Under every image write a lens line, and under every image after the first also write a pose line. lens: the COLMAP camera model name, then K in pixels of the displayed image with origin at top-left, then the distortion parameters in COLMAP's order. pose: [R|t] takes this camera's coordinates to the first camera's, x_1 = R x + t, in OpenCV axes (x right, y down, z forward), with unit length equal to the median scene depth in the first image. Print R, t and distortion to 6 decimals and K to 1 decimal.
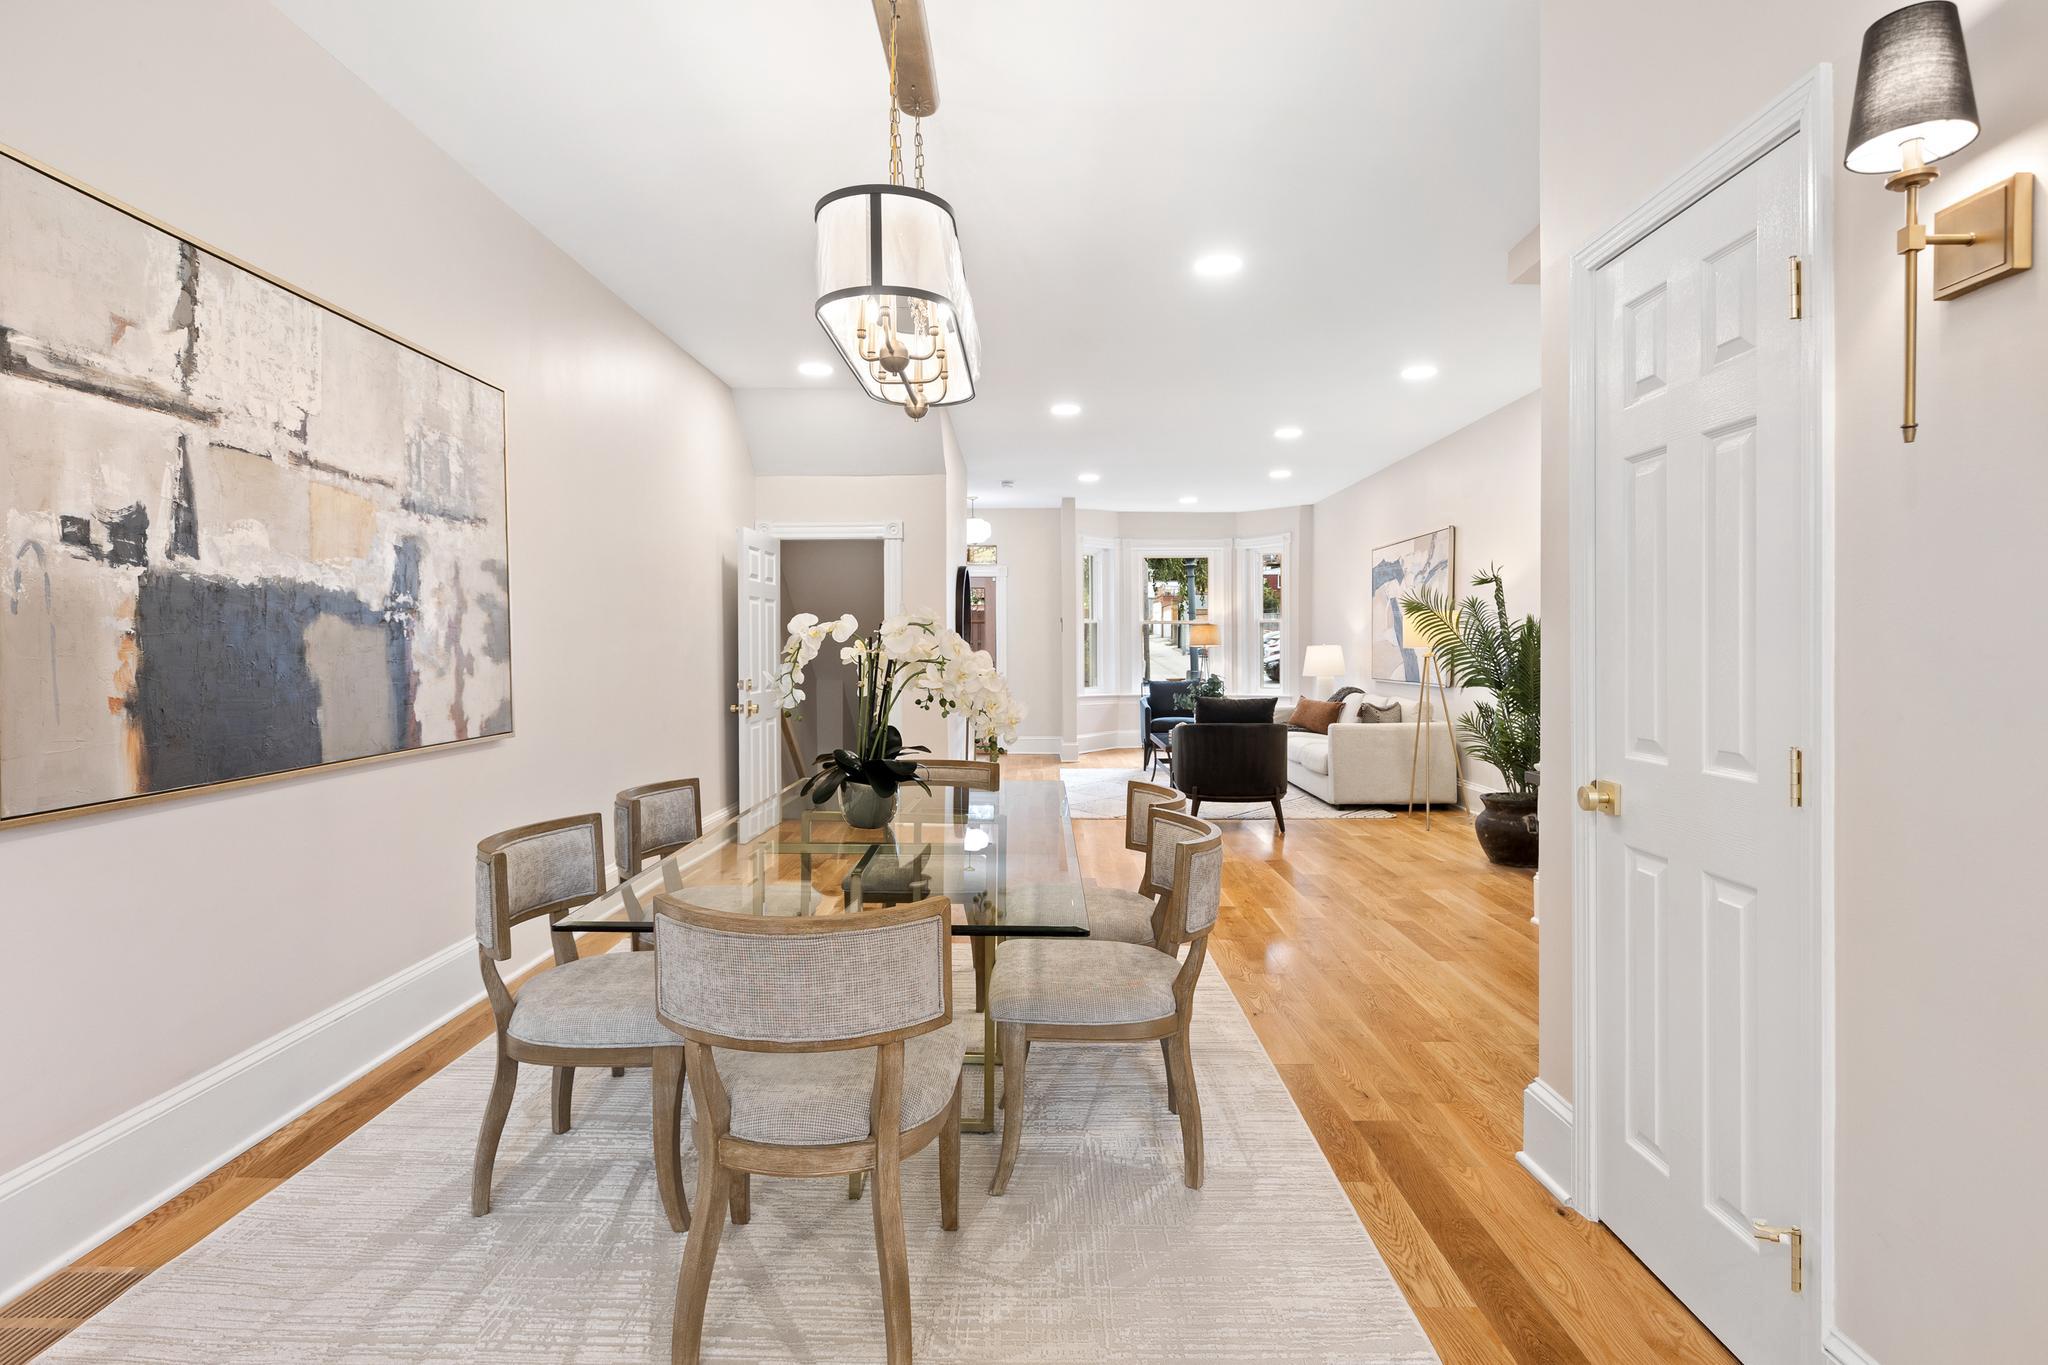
lens RADIAL K [[1031.9, 0, 1034.4], [0, 1031.9, 652.4], [0, 0, 1]] dist [-0.001436, -0.000163]
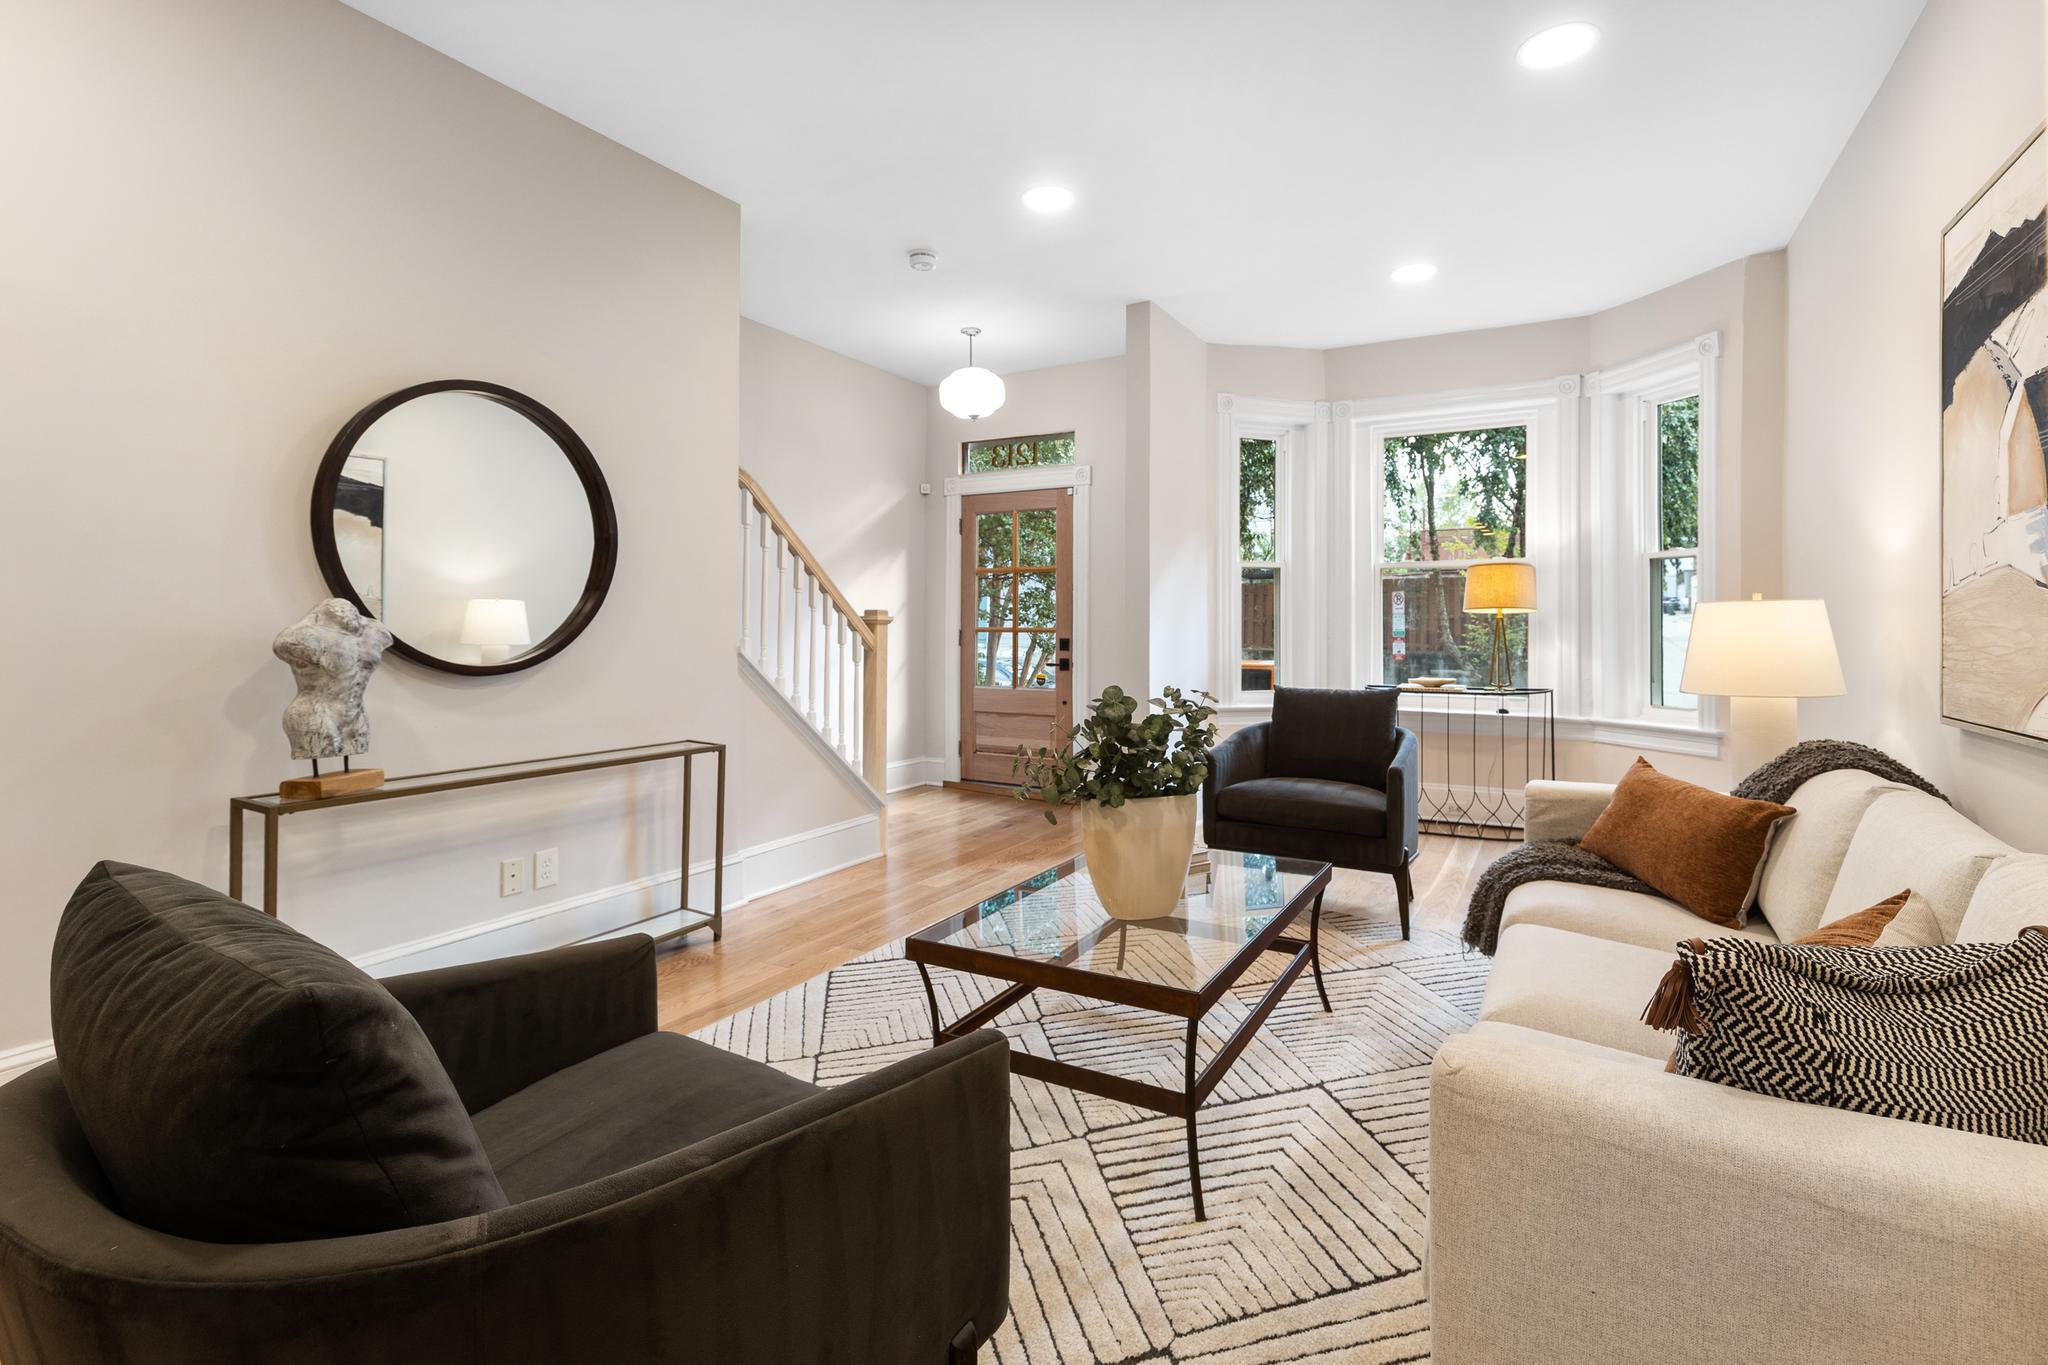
lens RADIAL K [[959.2, 0, 1004.2], [0, 959.2, 619.6], [0, 0, 1]] dist [0.002347, 0.000711]
pose [[0.862161, 0.015209, -0.506406, 0.281777], [-0.018887, 0.999819, -0.002127, 0.003694], [0.506282, 0.011399, 0.862292, 0.762604]]
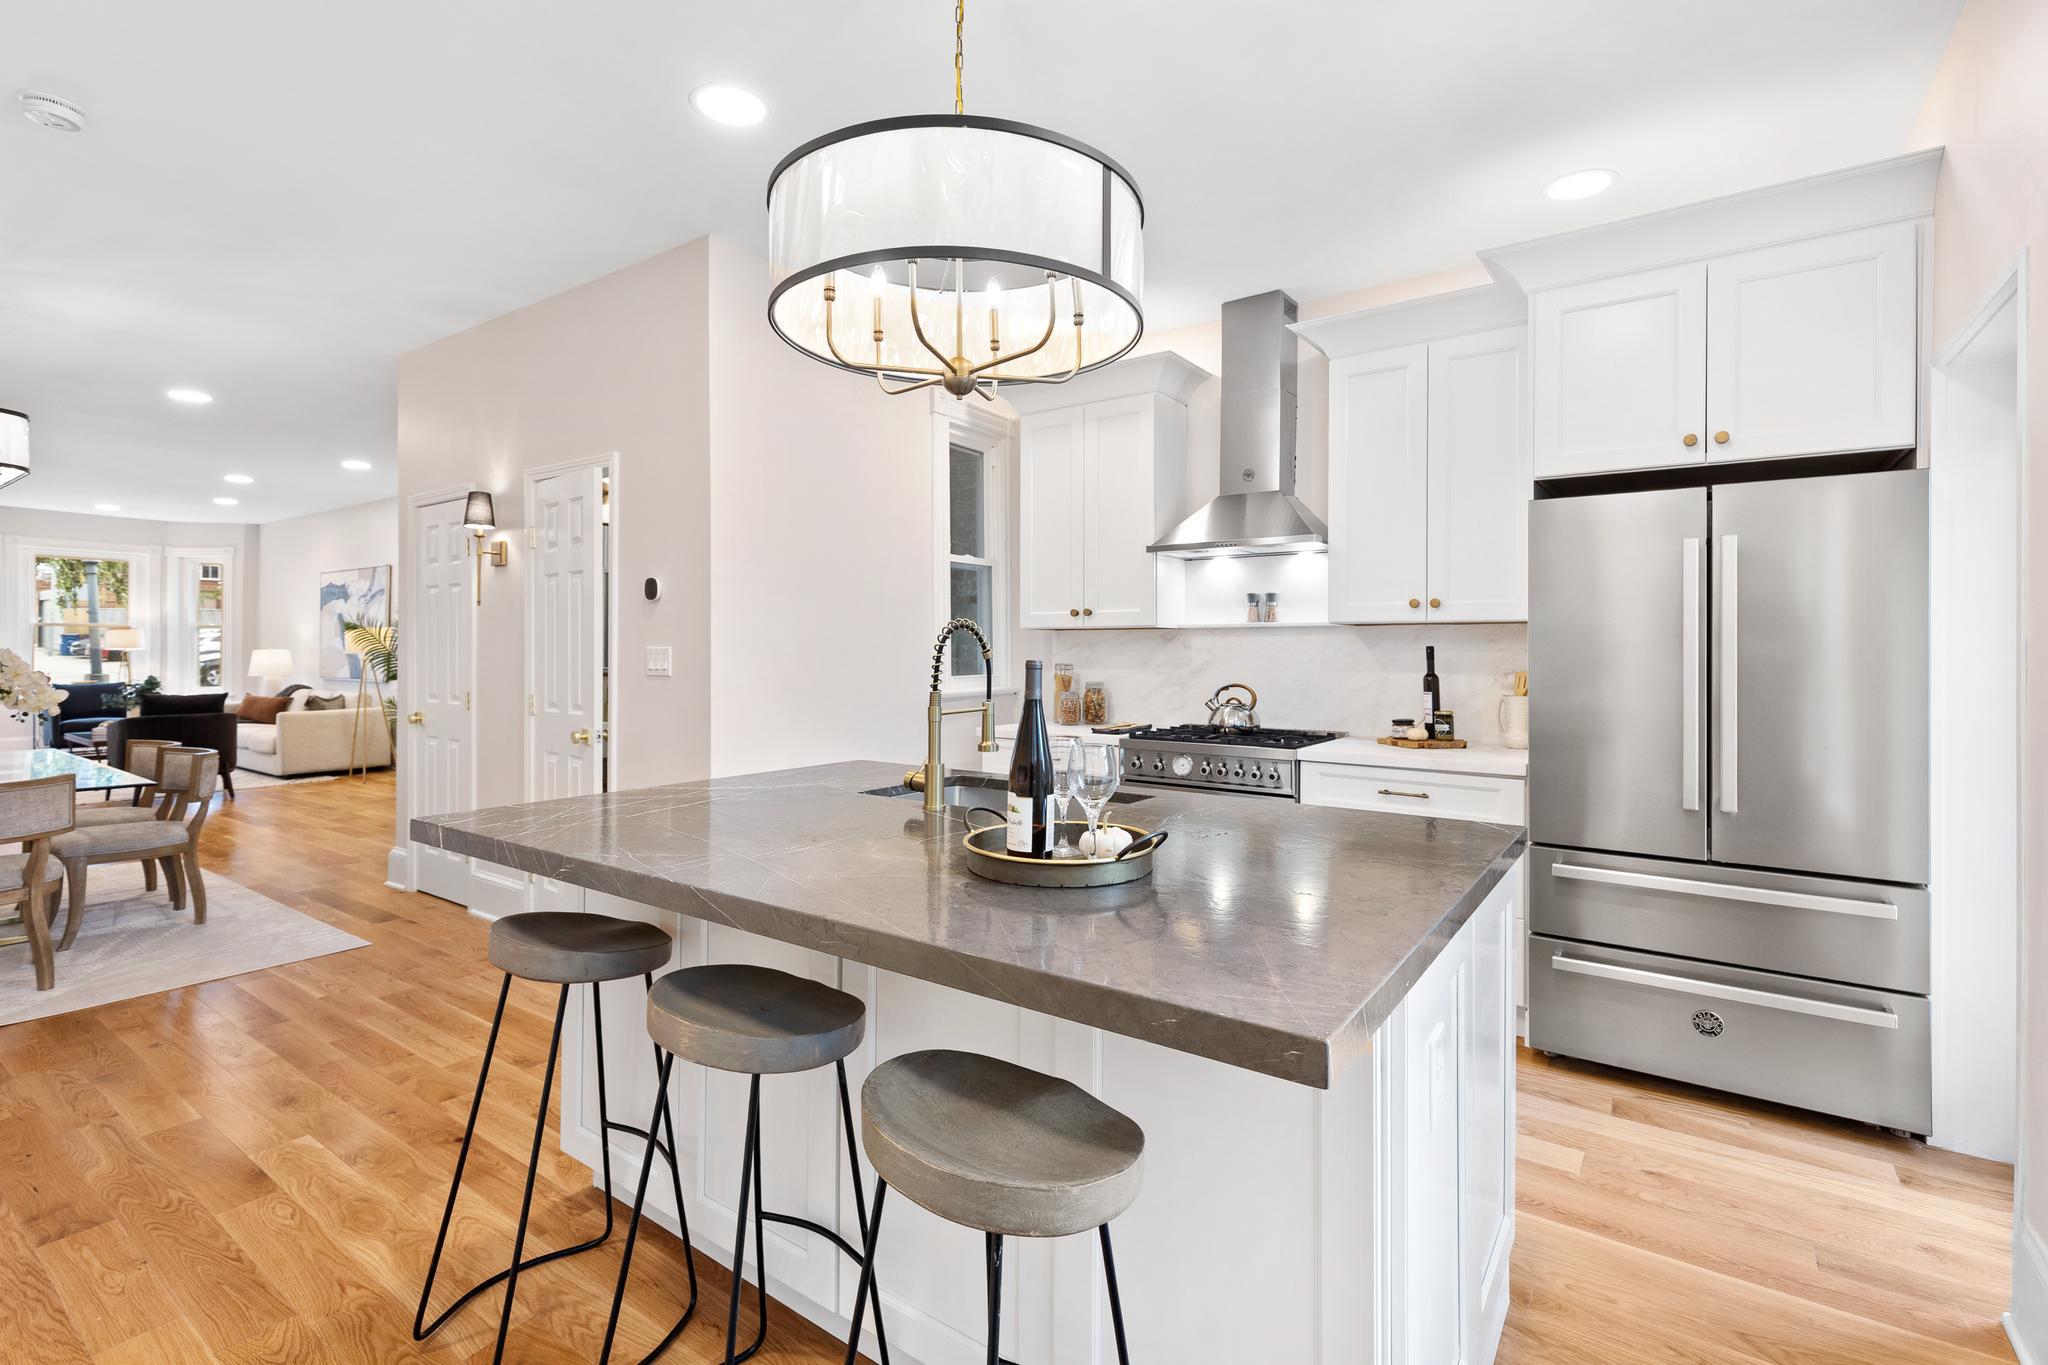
lens RADIAL K [[930.8, 0, 1030.8], [0, 930.8, 650.5], [0, 0, 1]] dist [0.001047, 0.000144]
pose [[0.571502, 0.005067, 0.820585, -0.114451], [-0.003027, 0.999987, -0.004067, -0.005163], [-0.820595, -0.000160, 0.571510, -0.378924]]
